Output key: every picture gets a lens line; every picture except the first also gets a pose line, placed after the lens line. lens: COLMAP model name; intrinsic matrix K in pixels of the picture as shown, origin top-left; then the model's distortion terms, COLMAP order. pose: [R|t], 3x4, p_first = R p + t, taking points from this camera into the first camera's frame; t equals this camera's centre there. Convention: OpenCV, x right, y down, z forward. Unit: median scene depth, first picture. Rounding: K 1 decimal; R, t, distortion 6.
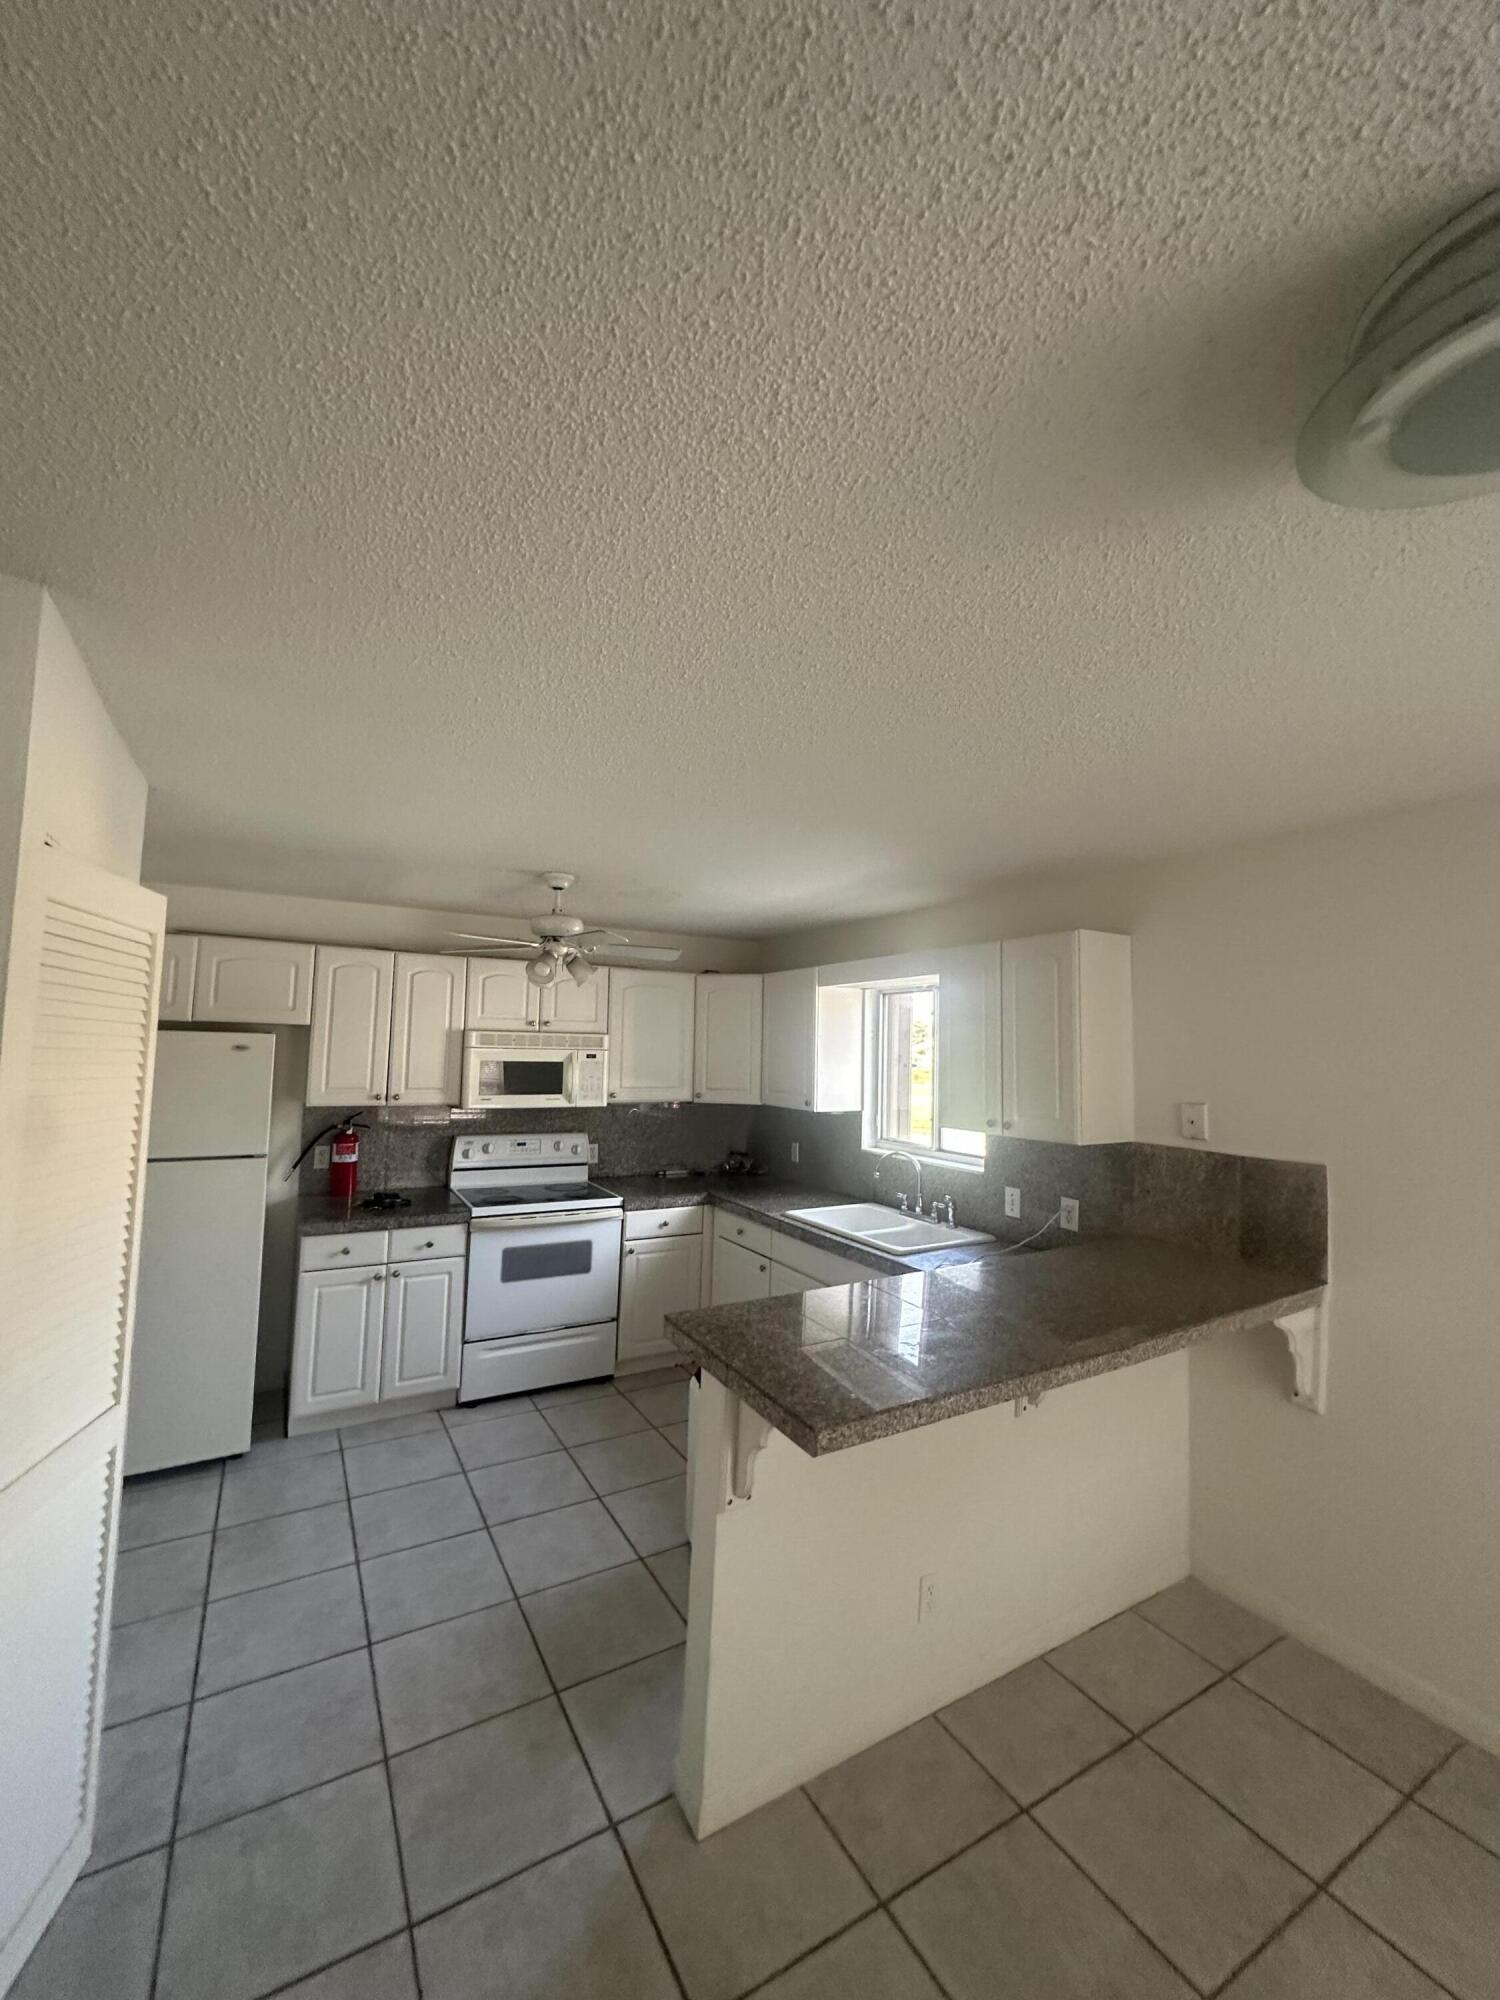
lens RADIAL K [[797.8, 0, 748.8], [0, 797.8, 1000.6], [0, 0, 1]] dist [-0.000400, -0.000202]
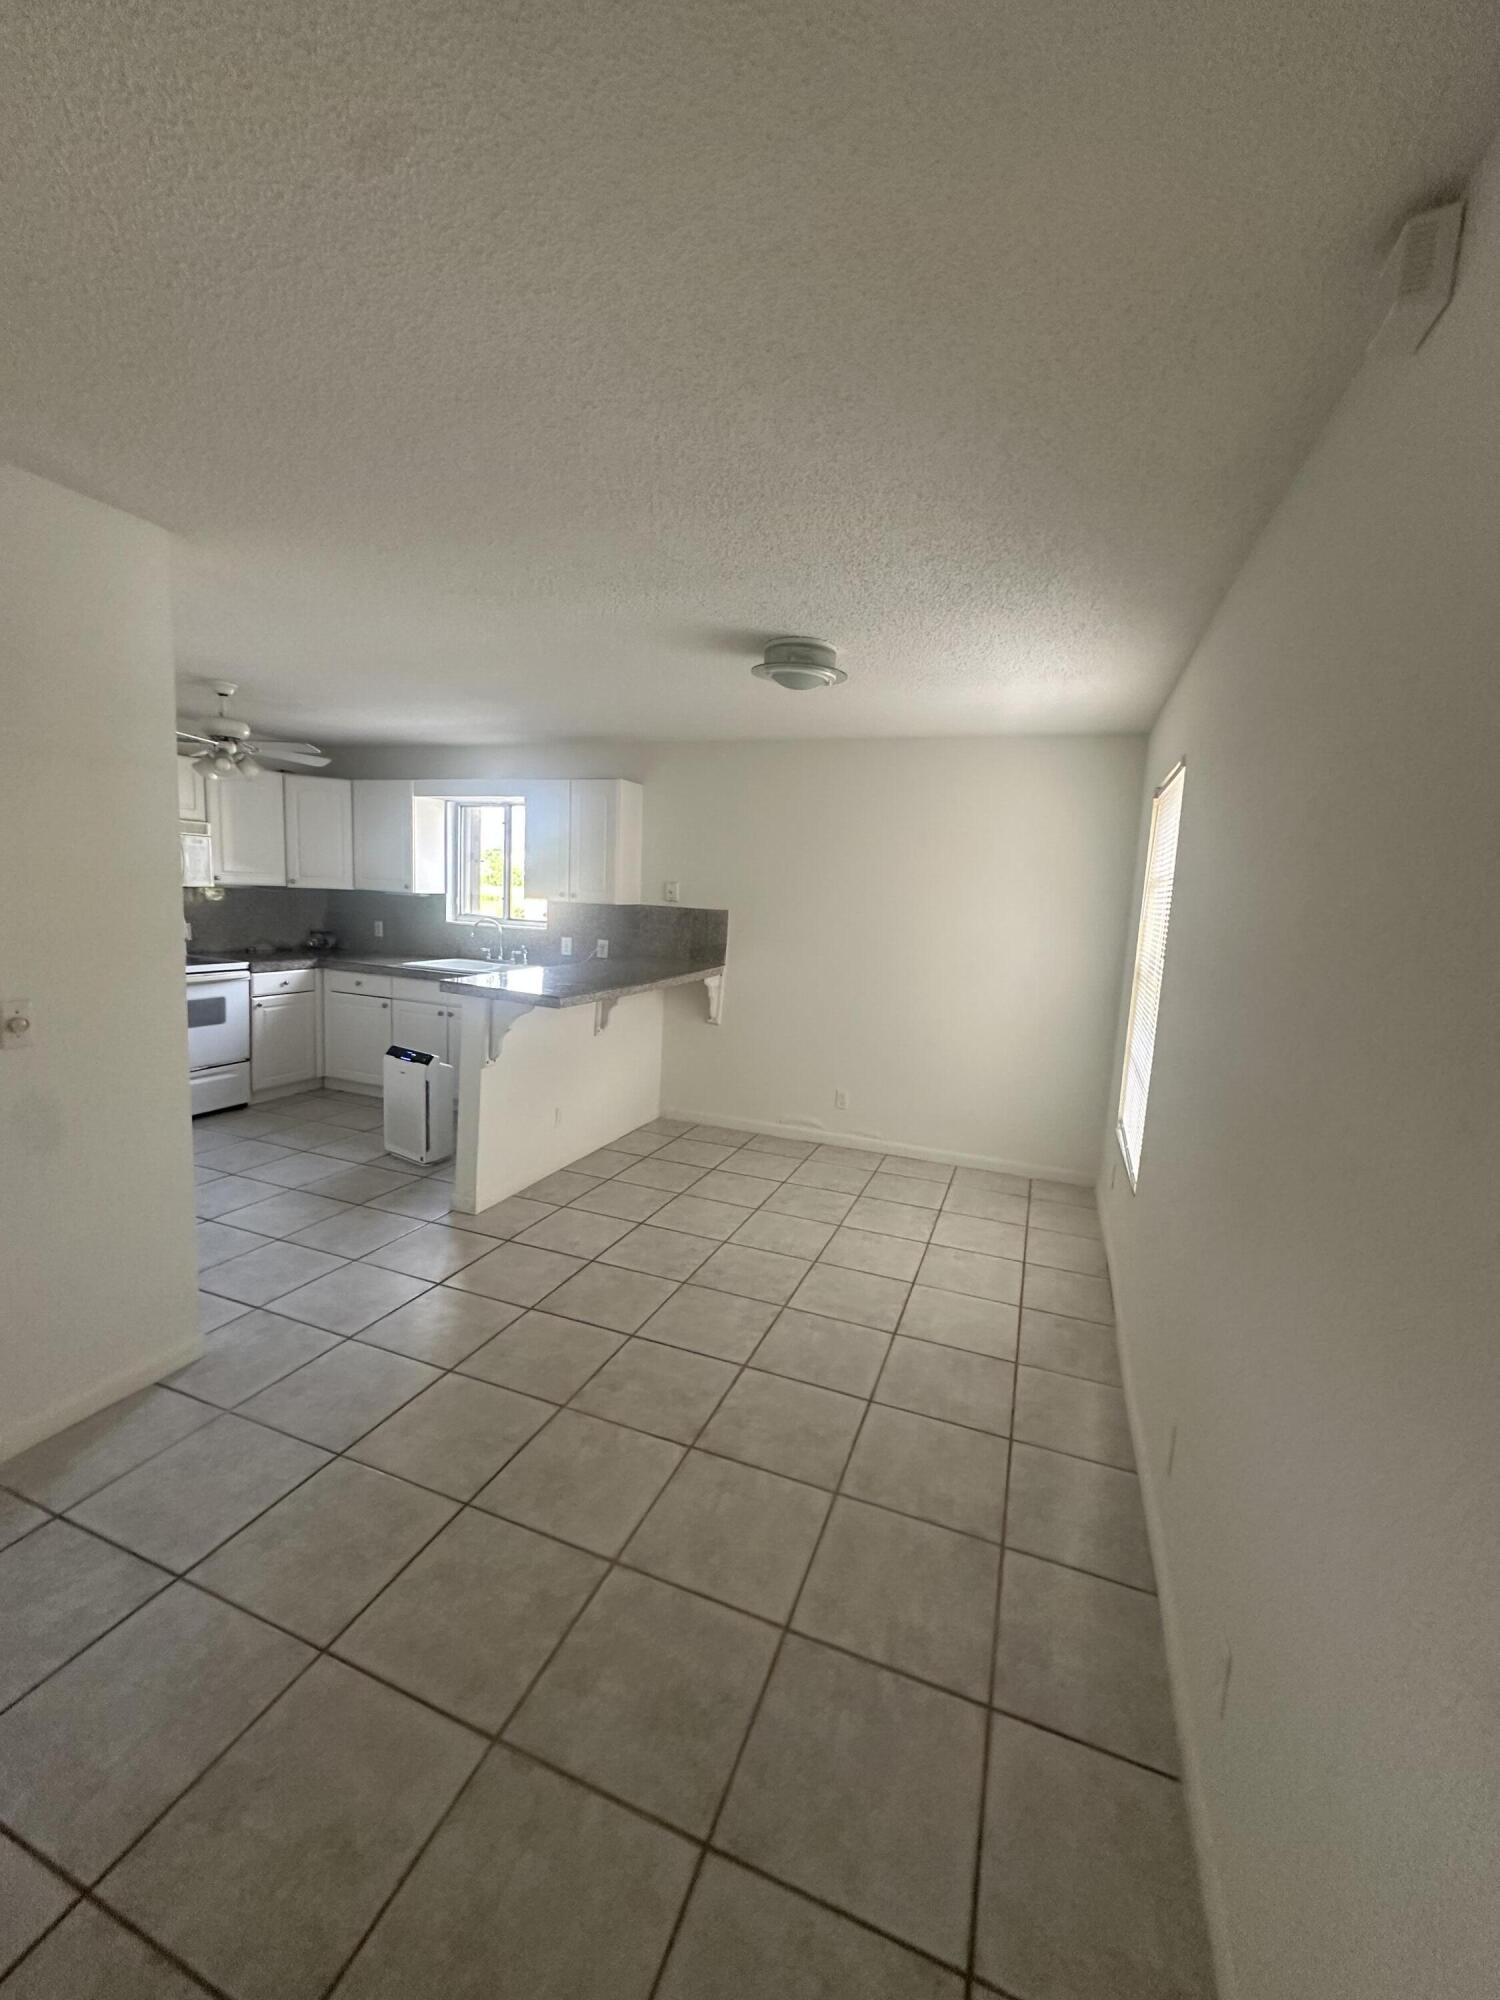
lens RADIAL K [[797.8, 0, 752.4], [0, 797.8, 994.7], [0, 0, 1]] dist [-0.000400, -0.000202]
pose [[0.780034, -0.064857, 0.622367, -0.327911], [-0.072889, 0.978425, 0.193316, 0.008040], [-0.621478, -0.196157, 0.758477, -0.404284]]
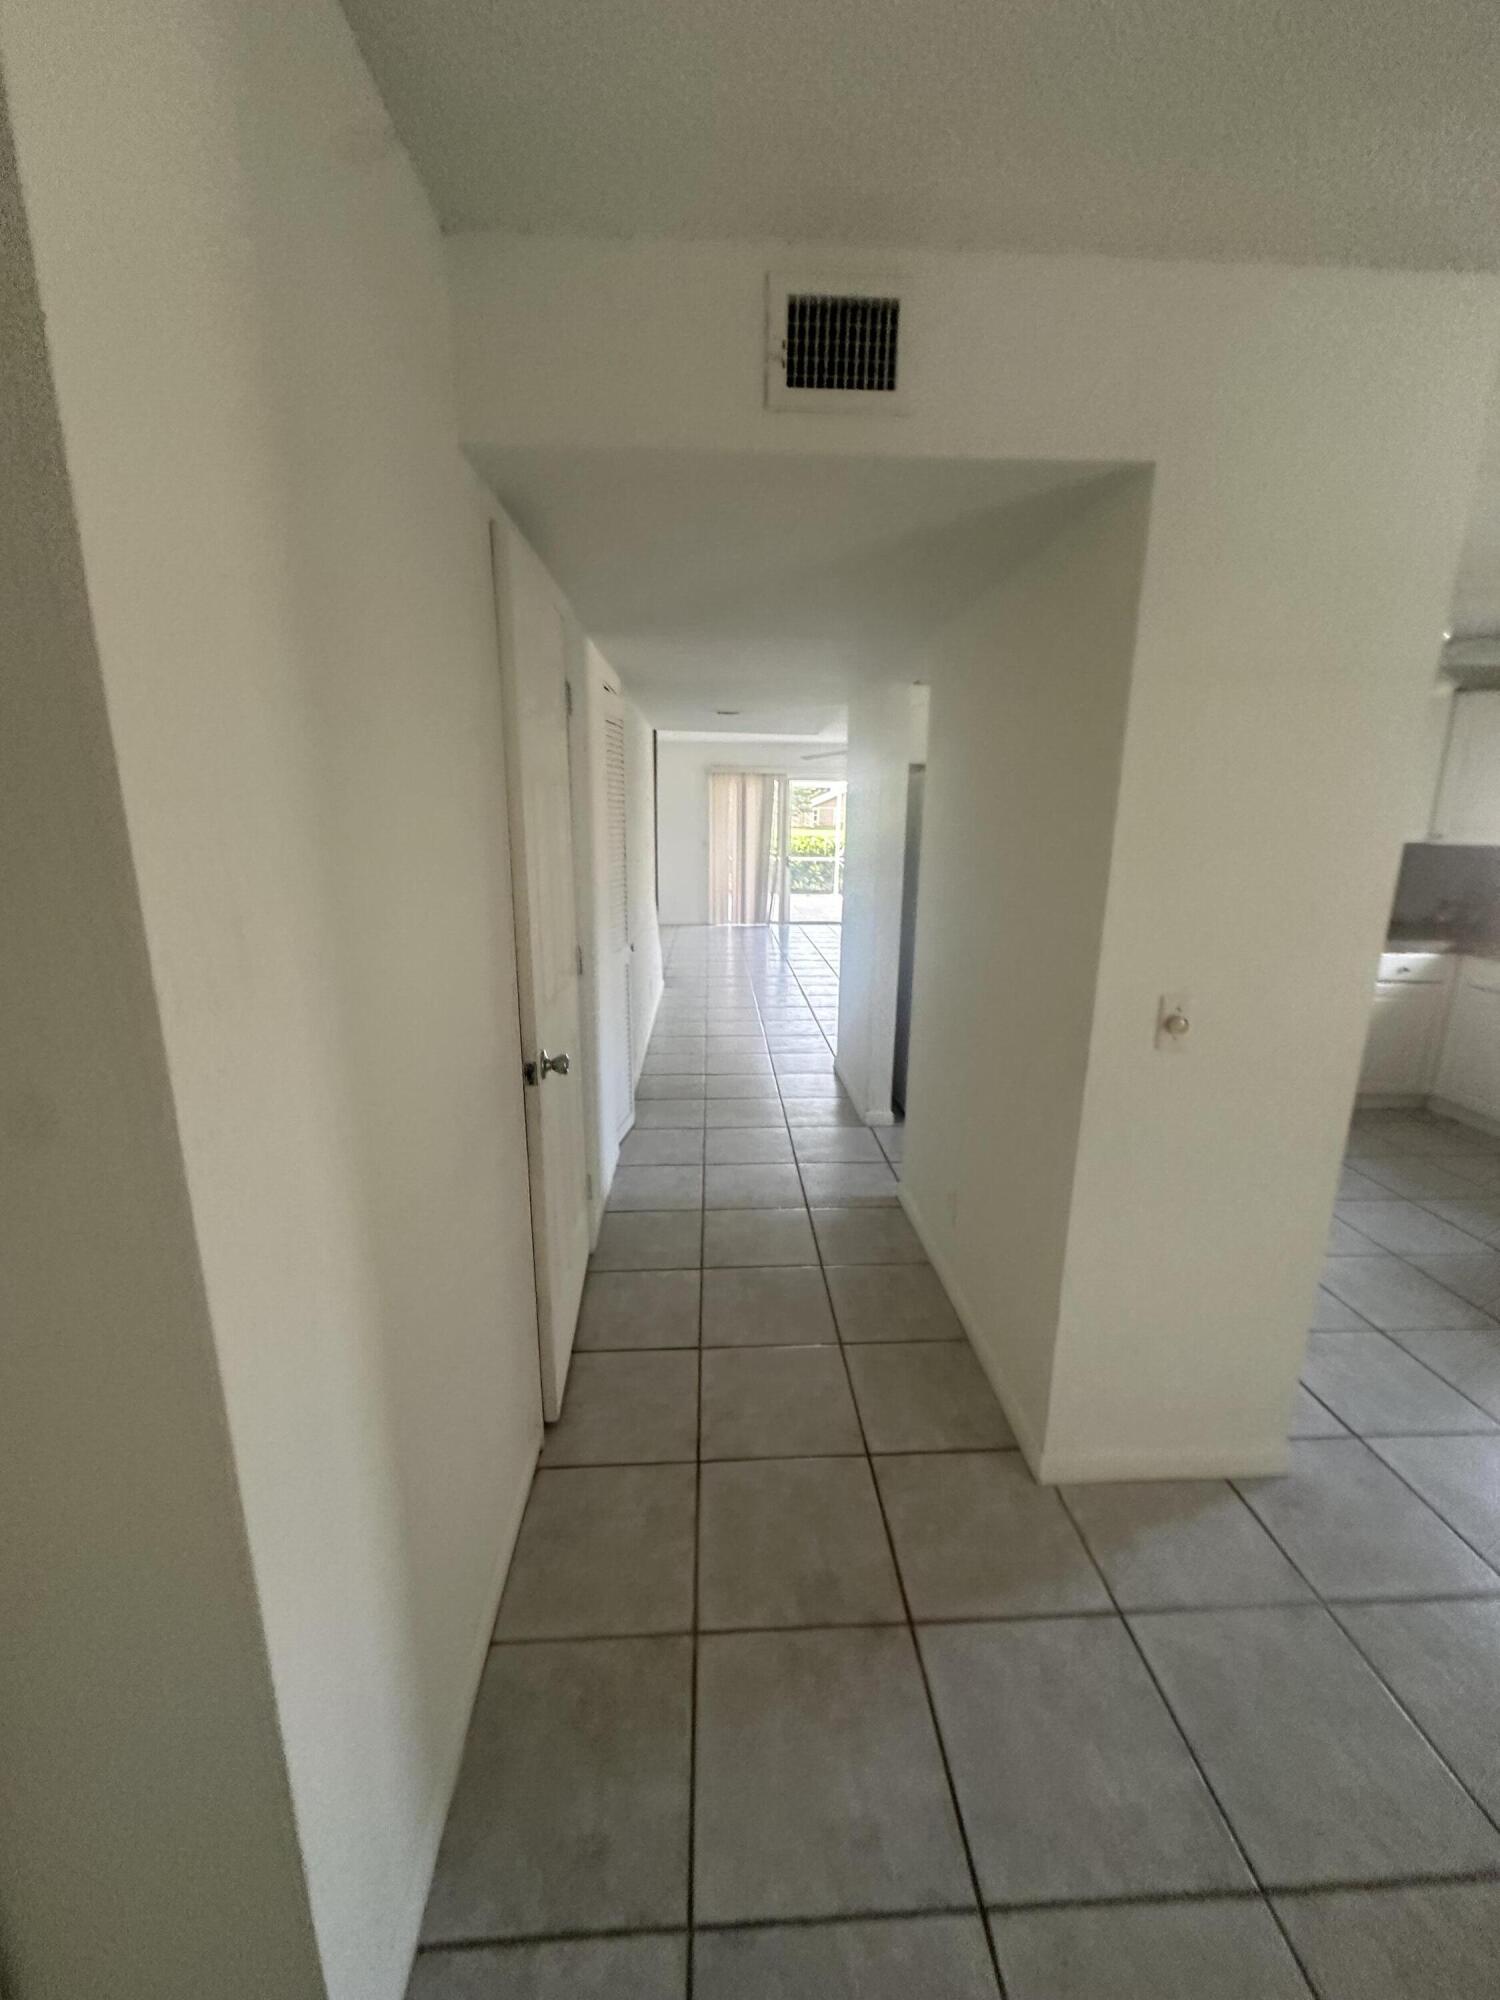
lens RADIAL K [[797.8, 0, 754.6], [0, 797.8, 1008.3], [0, 0, 1]] dist [-0.000400, -0.000202]
pose [[0.888041, 0.093819, -0.450090, -0.385258], [0.042504, 0.958013, 0.283556, 0.020998], [0.457795, -0.270940, 0.846768, -0.195451]]
